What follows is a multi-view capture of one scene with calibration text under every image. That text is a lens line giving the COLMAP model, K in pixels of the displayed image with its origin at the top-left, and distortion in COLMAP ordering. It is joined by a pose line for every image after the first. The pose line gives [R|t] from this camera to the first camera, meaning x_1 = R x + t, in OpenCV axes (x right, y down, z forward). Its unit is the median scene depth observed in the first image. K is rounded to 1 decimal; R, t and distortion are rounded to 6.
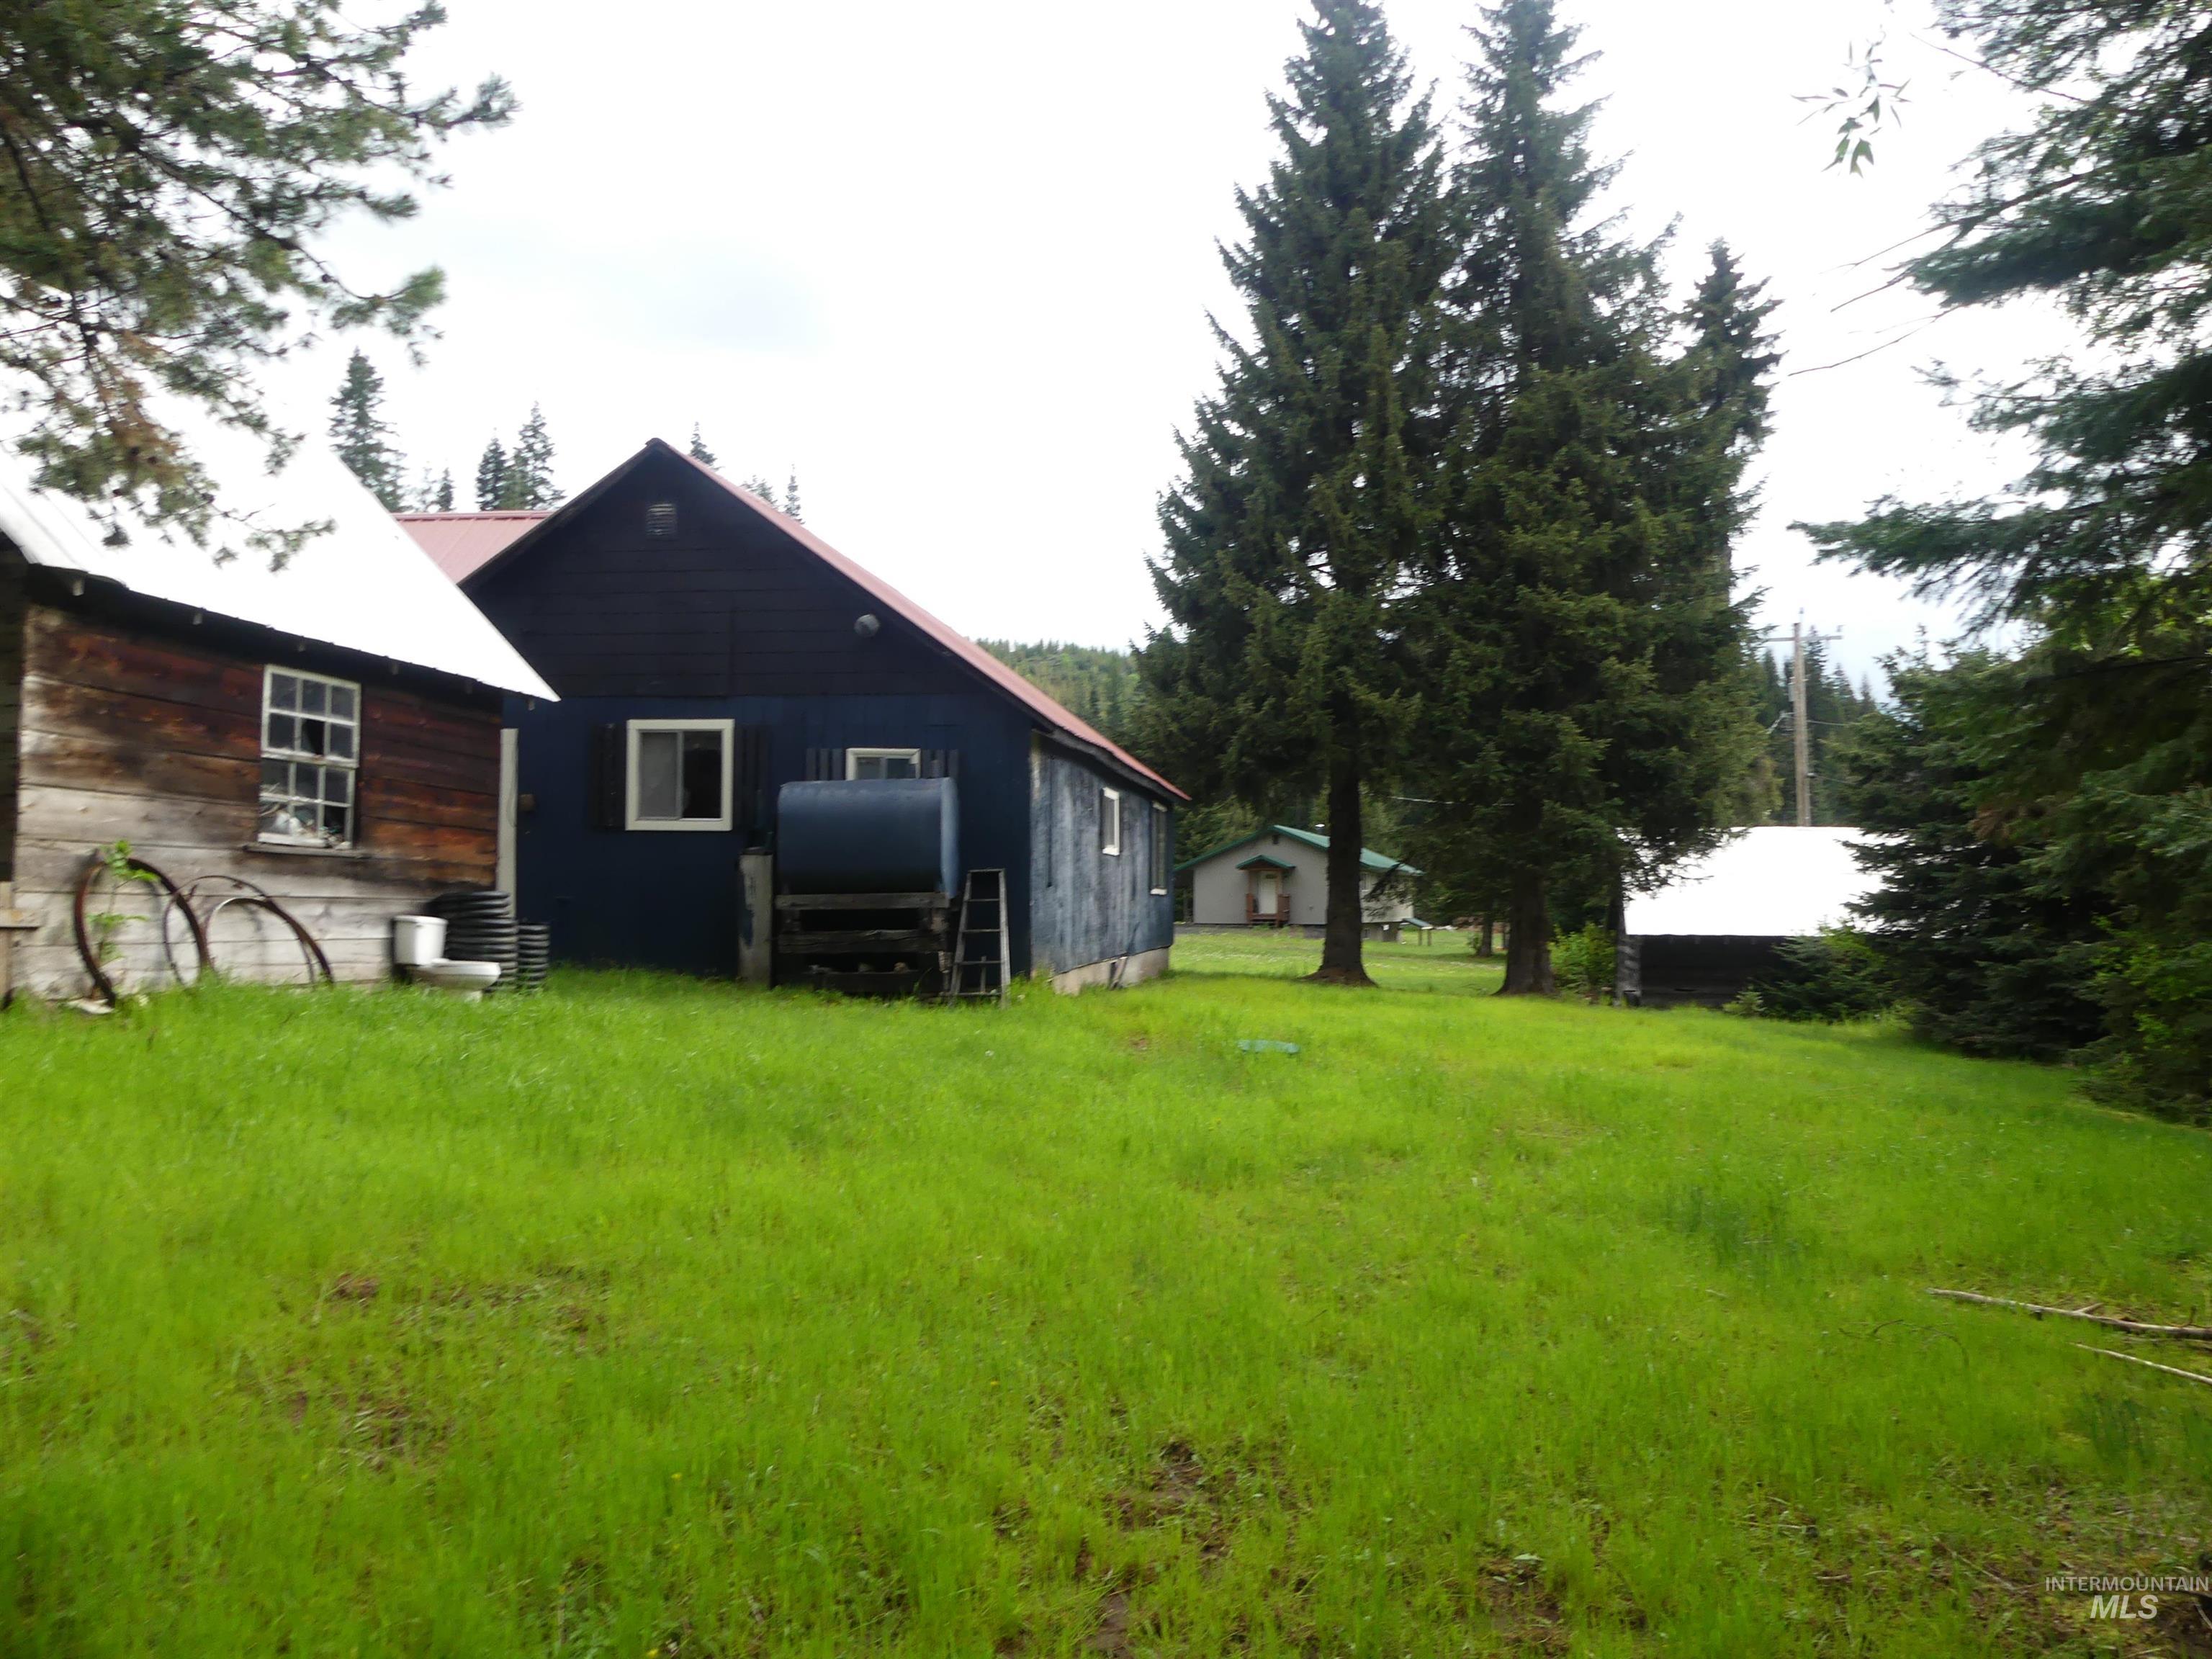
lens RADIAL K [[1624.0, 0, 1124.5], [0, 1624.0, 826.9], [0, 0, 1]] dist [-0.018819, 0.005831]
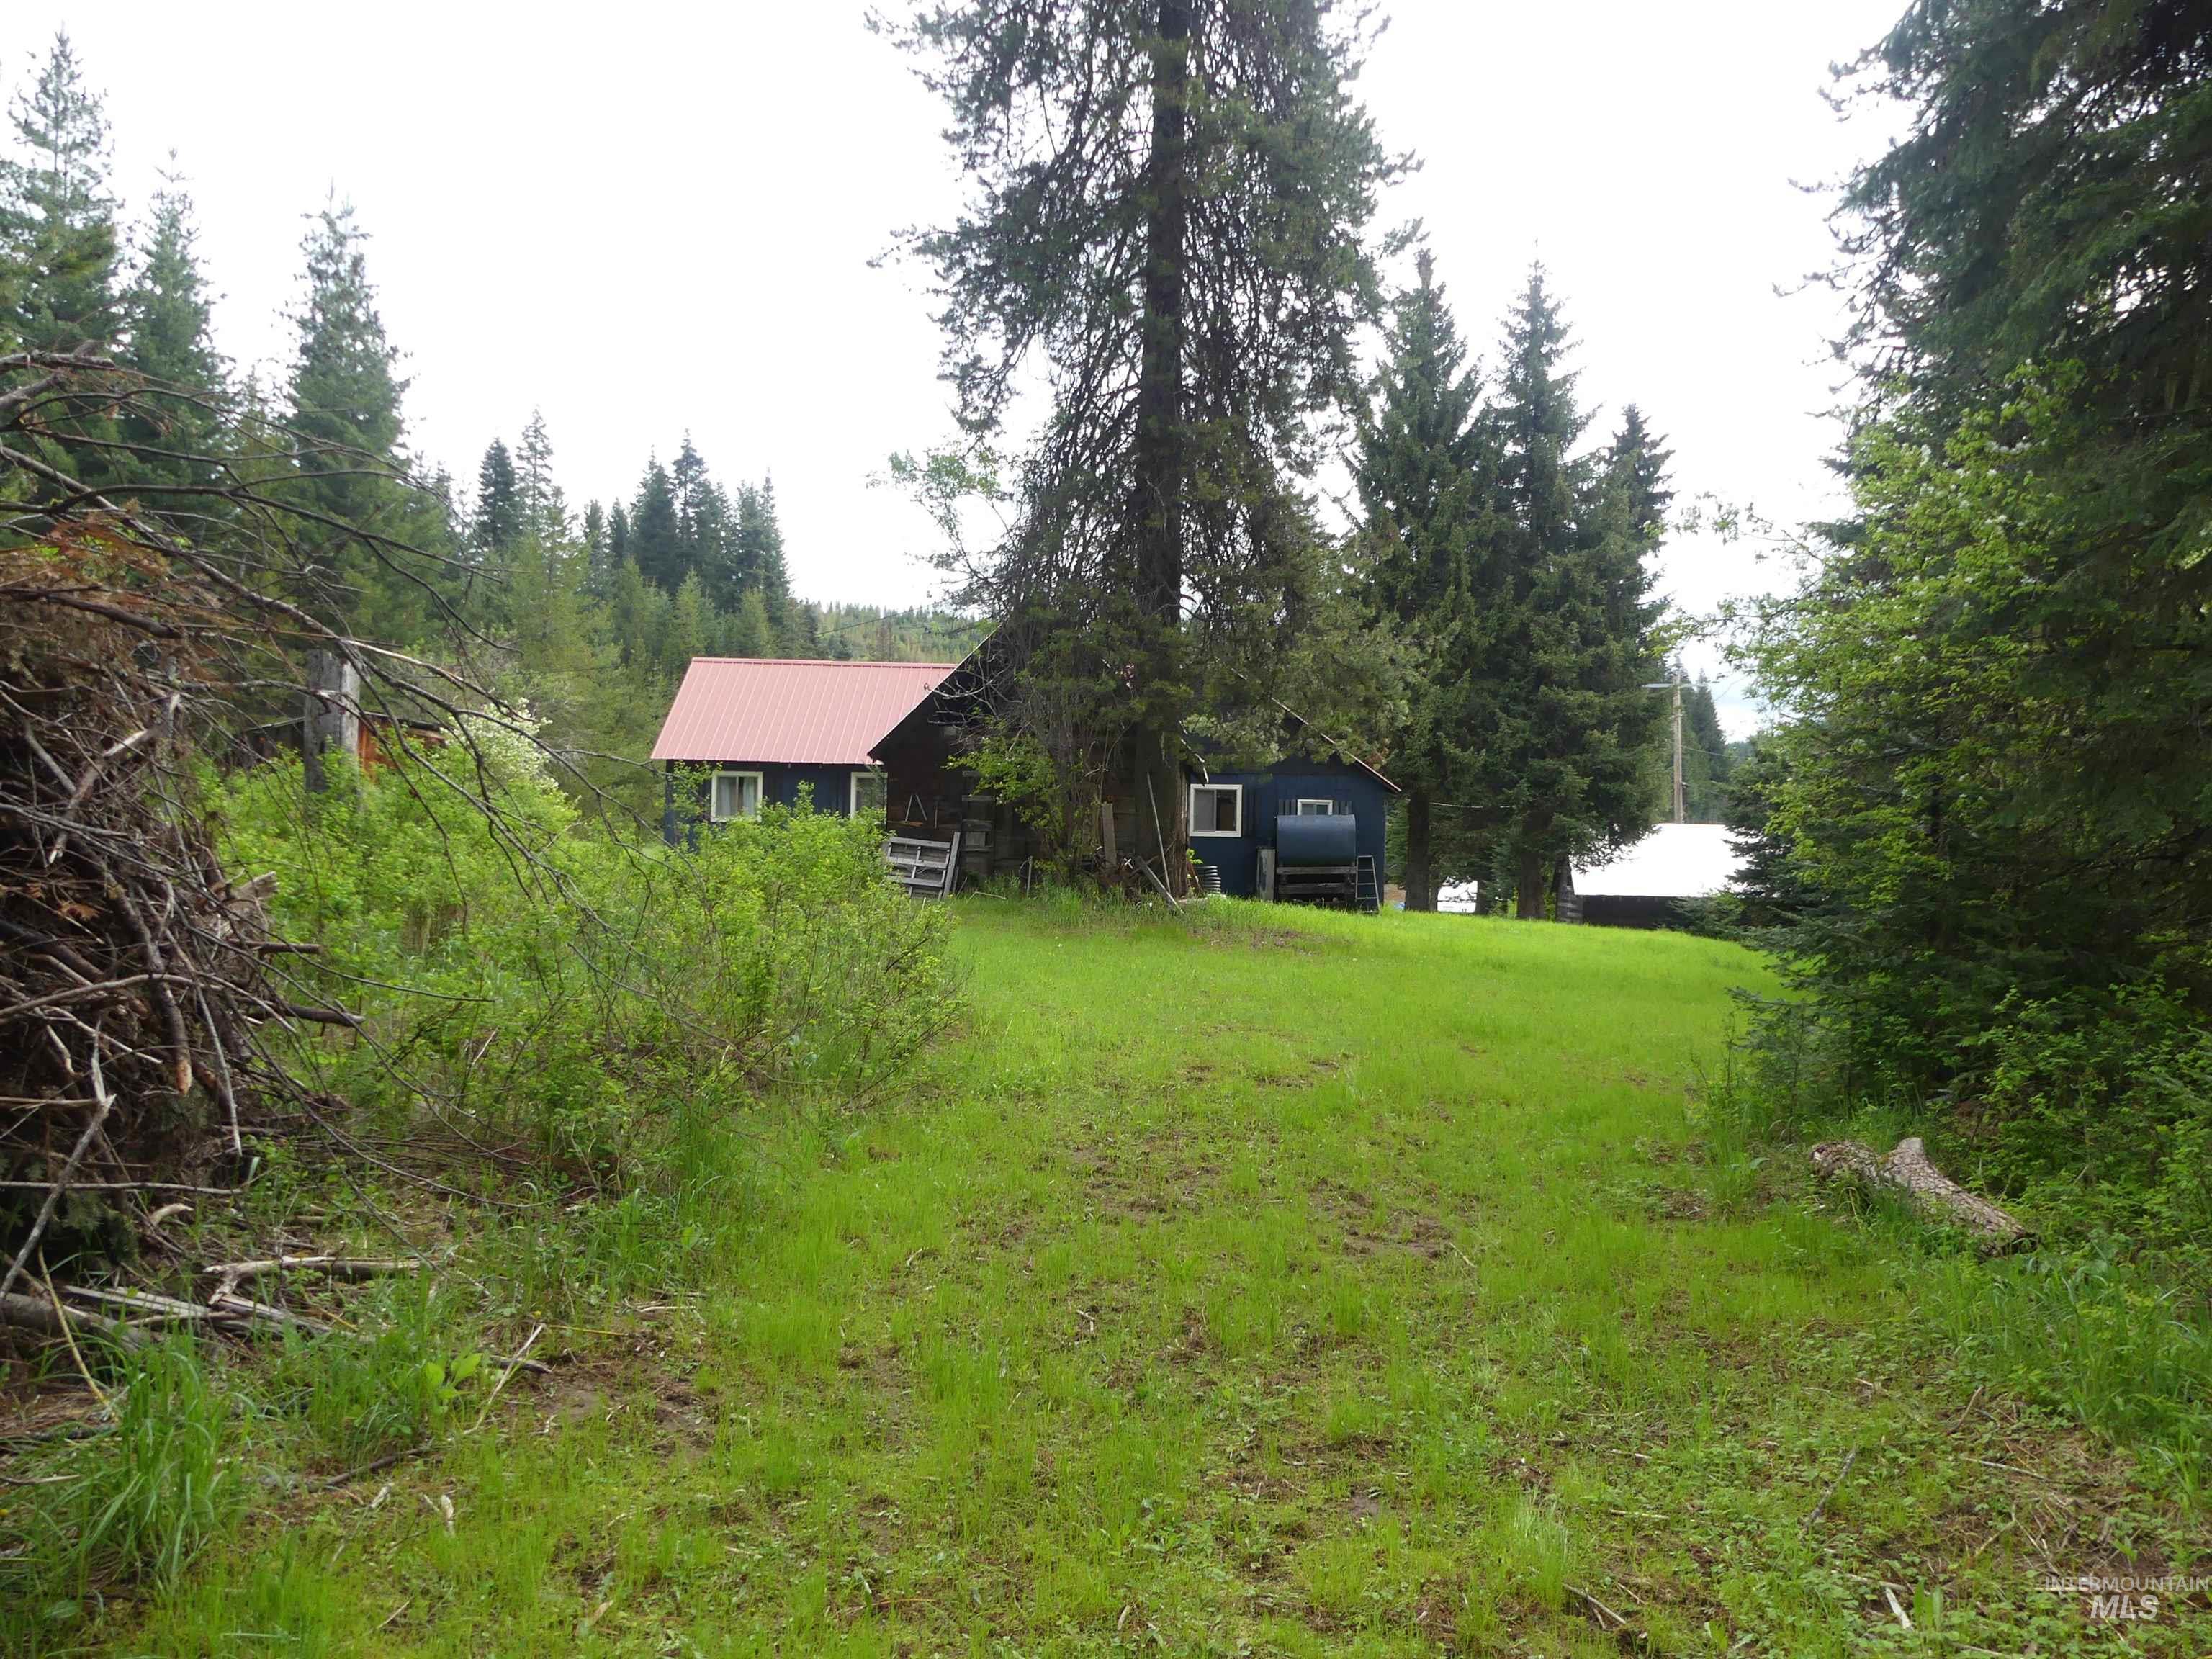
lens RADIAL K [[1624.0, 0, 1090.0], [0, 1624.0, 829.1], [0, 0, 1]] dist [-0.018819, 0.005831]
pose [[0.997172, 0.012138, 0.074171, -0.330209], [-0.013899, 0.999633, 0.023274, -0.030198], [-0.073862, -0.024239, 0.996974, -0.618990]]
